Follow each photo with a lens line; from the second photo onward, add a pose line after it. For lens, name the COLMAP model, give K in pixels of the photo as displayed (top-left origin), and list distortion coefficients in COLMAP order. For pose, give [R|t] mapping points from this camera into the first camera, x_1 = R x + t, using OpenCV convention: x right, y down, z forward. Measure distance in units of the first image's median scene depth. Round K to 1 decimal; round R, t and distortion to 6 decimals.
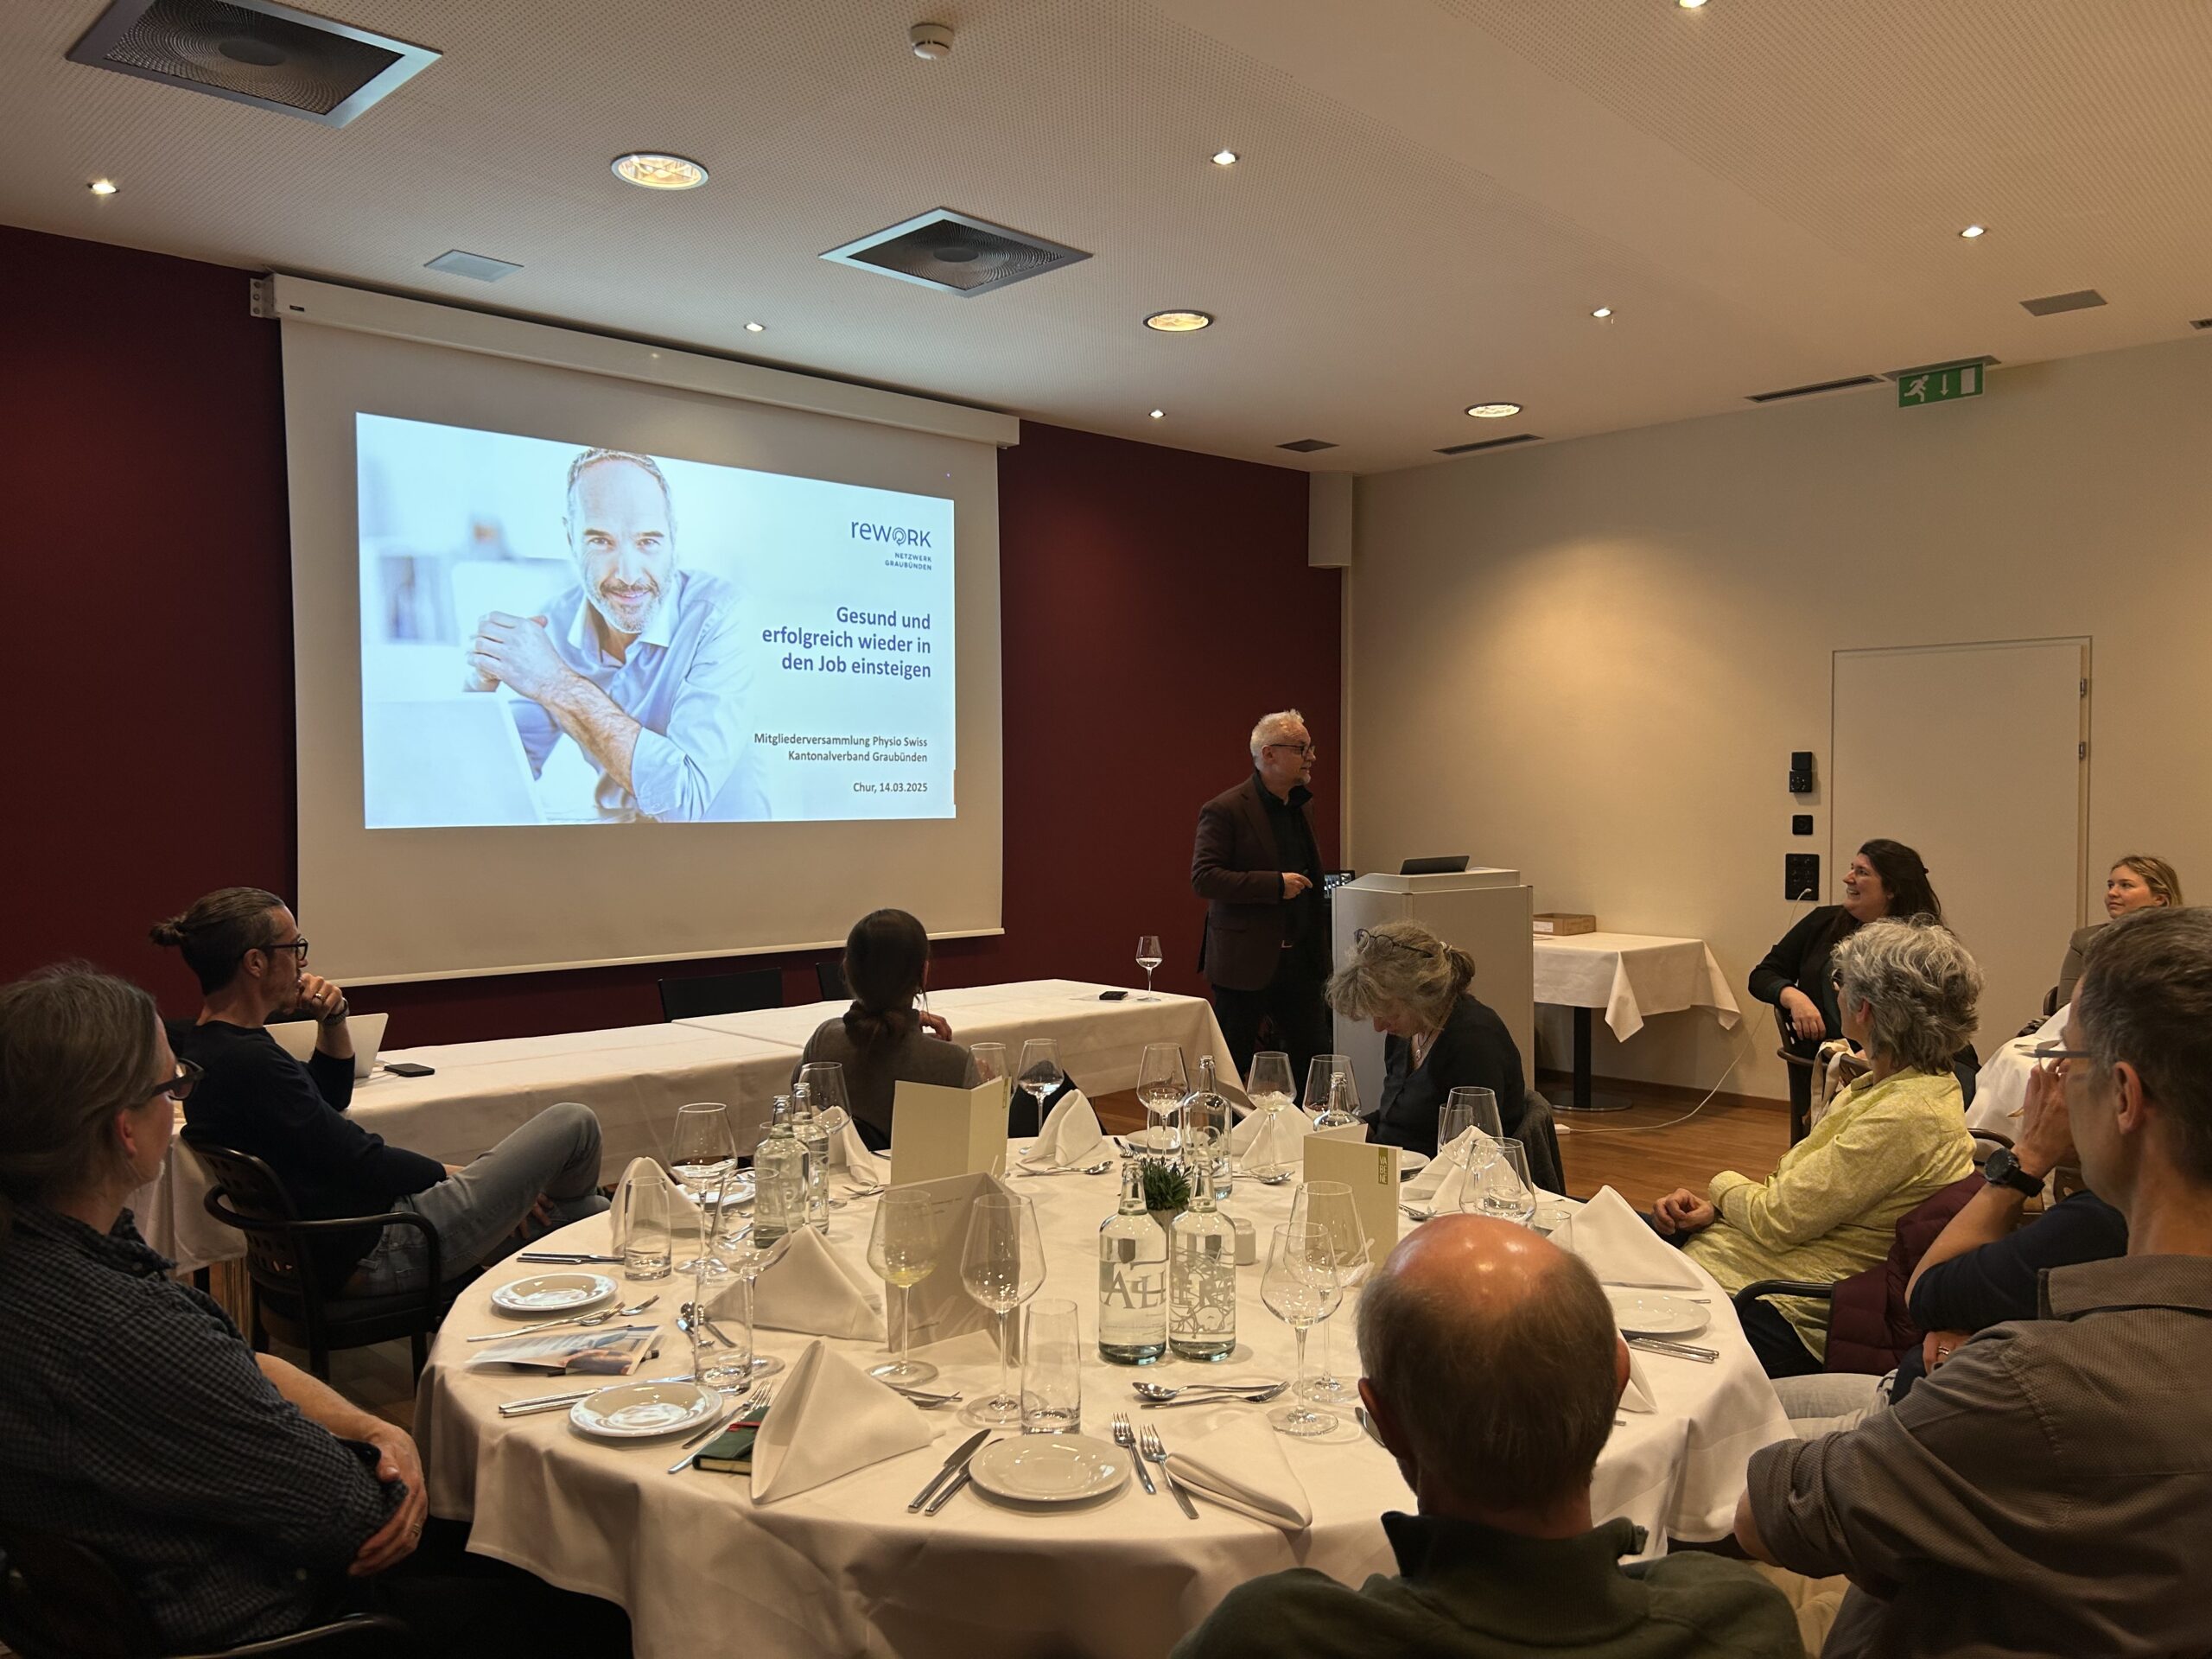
lens RADIAL K [[1666.9, 0, 1108.0], [0, 1666.9, 835.4], [0, 0, 1]] dist [-0.008809, 0.002369]
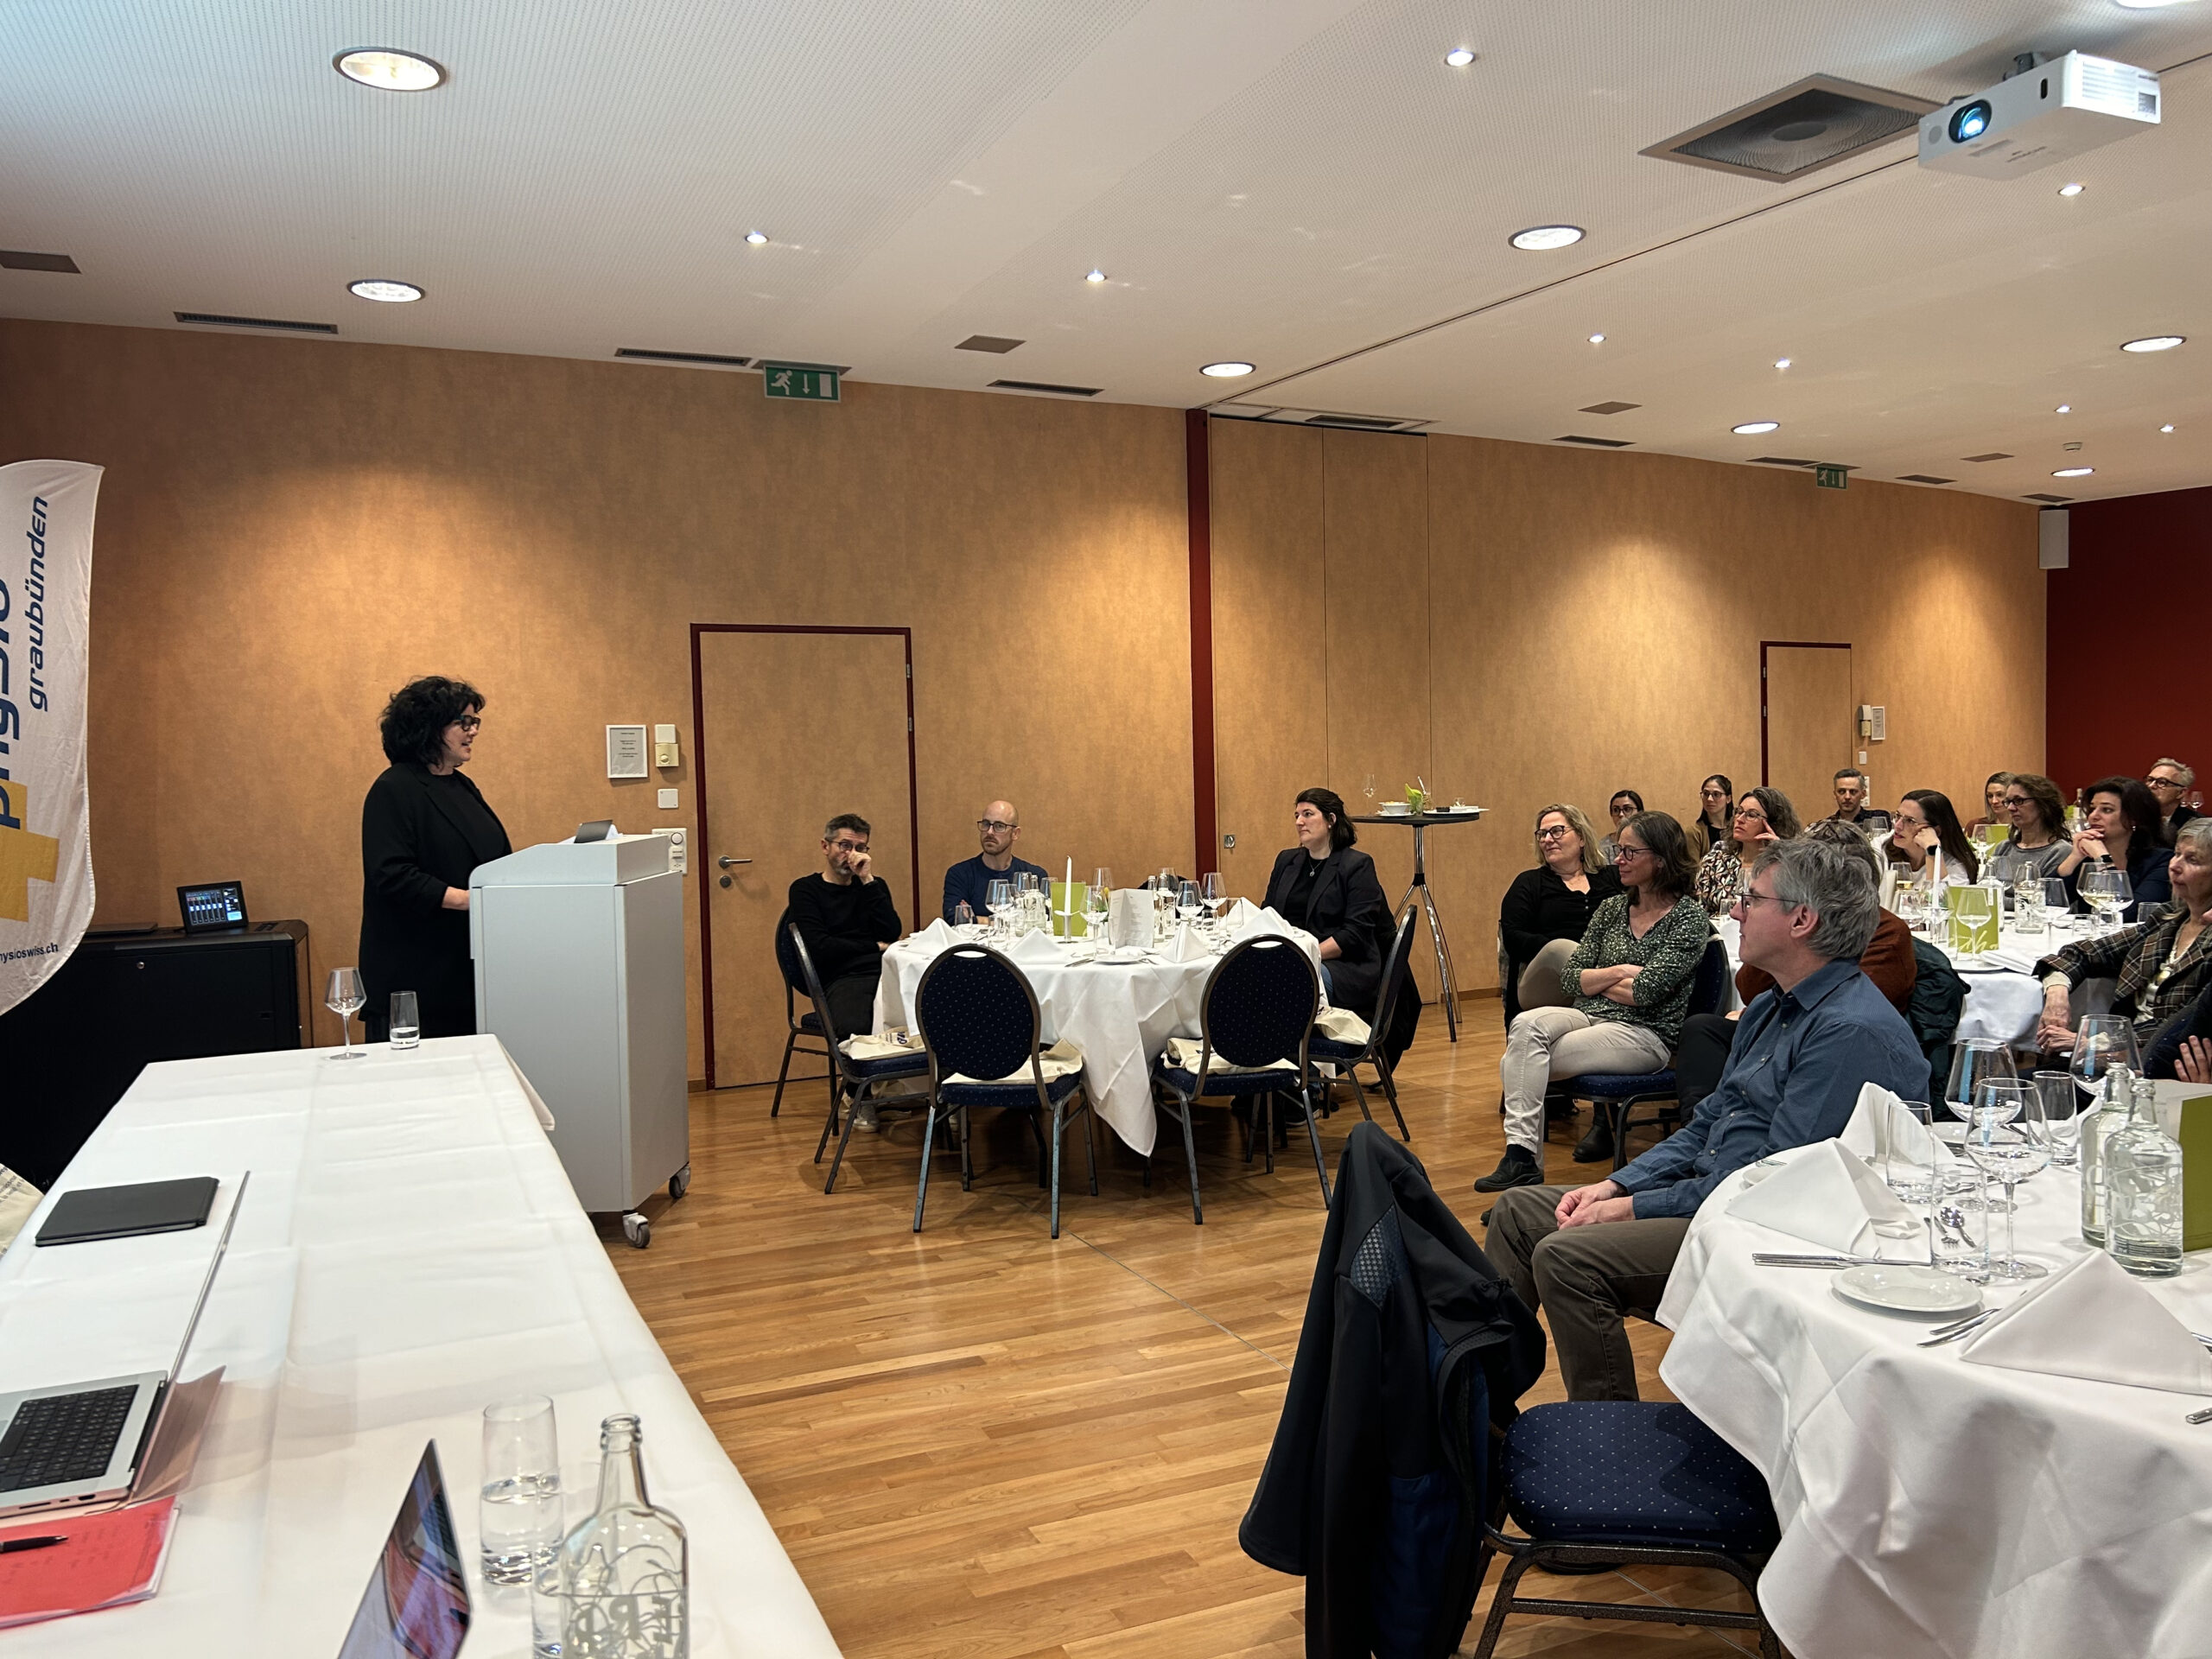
lens RADIAL K [[1666.9, 0, 1110.9], [0, 1666.9, 823.2], [0, 0, 1]] dist [-0.008809, 0.002369]
pose [[0.339445, -0.047671, 0.939417, -0.466929], [0.048849, 0.998261, 0.033007, -0.010579], [-0.939357, 0.034685, 0.341183, 0.452781]]
